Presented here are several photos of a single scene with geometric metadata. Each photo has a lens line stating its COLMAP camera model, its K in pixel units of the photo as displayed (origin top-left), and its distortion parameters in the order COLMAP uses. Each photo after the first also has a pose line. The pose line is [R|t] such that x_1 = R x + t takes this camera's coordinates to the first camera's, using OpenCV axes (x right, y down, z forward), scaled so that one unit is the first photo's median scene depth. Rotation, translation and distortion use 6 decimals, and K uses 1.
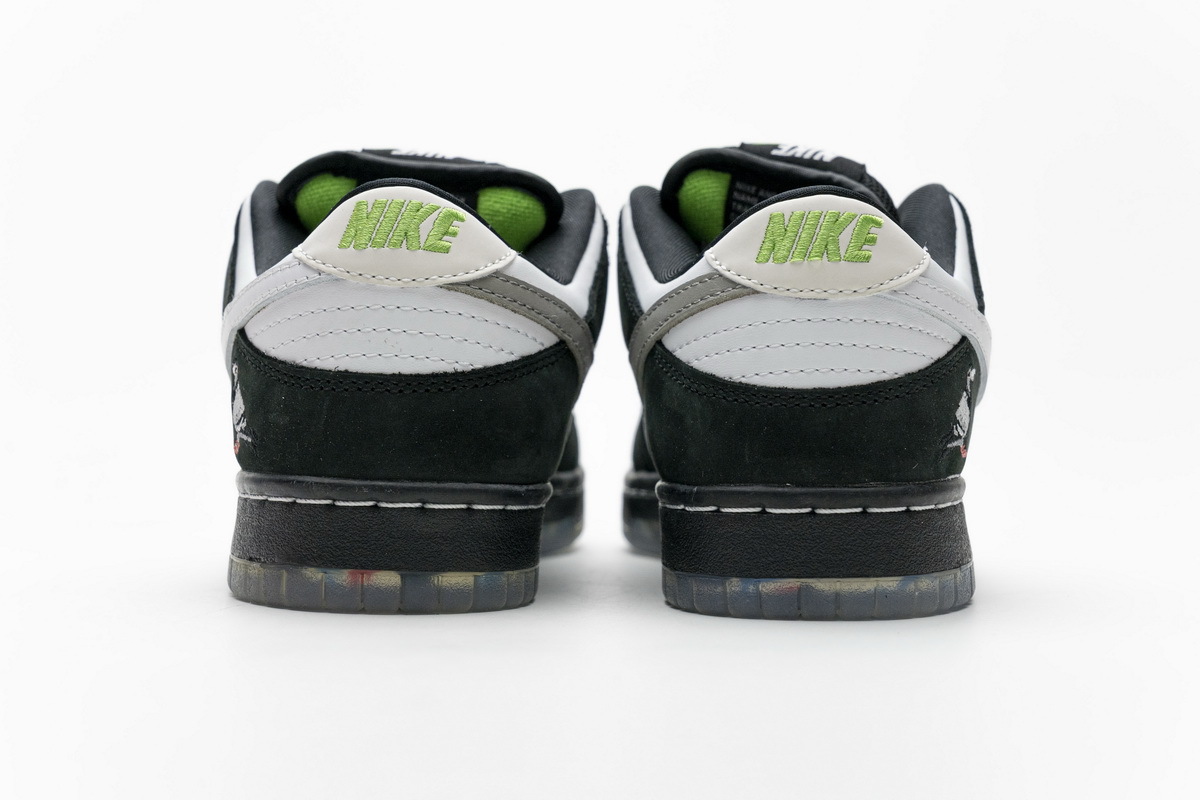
lens RADIAL K [[2382.0, 0, 600.0], [0, 2382.0, 400.0], [0, 0, 1]] dist [-0.000384, 0.126412]
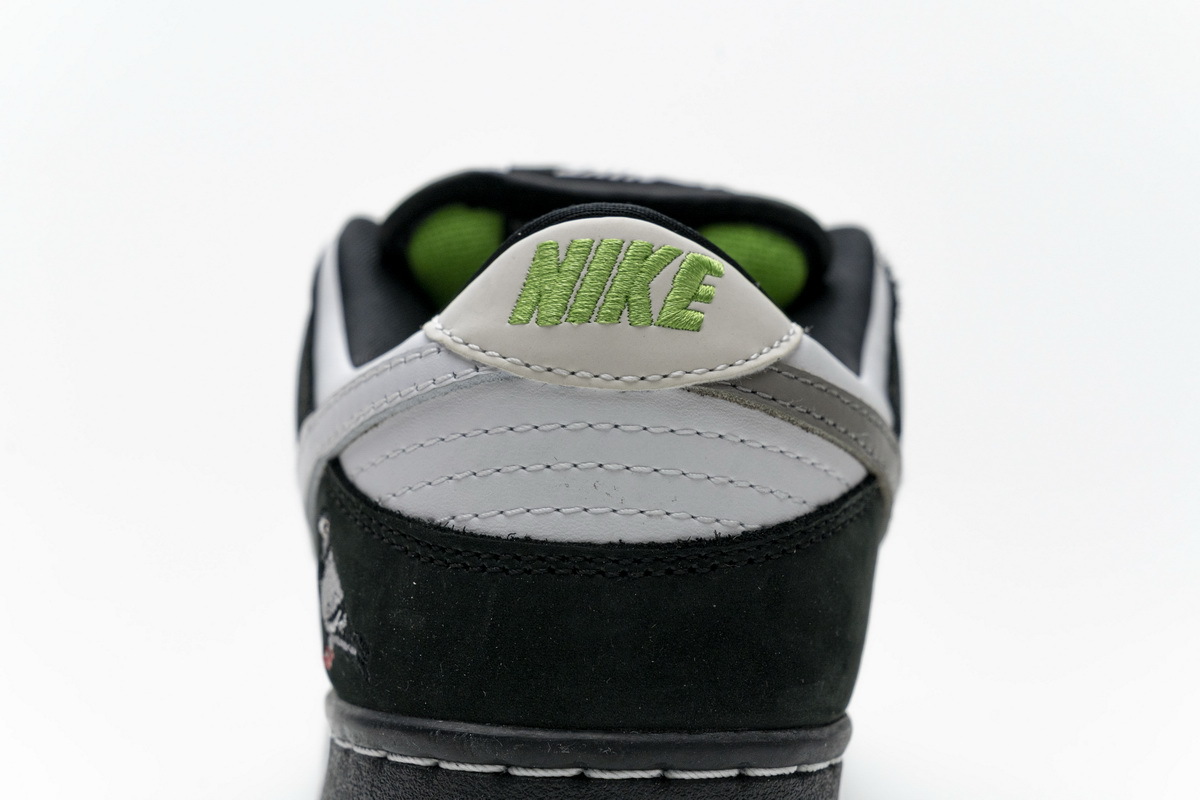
lens RADIAL K [[2382.0, 0, 600.0], [0, 2382.0, 400.0], [0, 0, 1]] dist [-0.000384, 0.126412]
pose [[0.999971, -0.007033, -0.002768, -0.086165], [0.006962, 0.999661, -0.025106, -0.030547], [0.002944, 0.025086, 0.999681, 0.421632]]
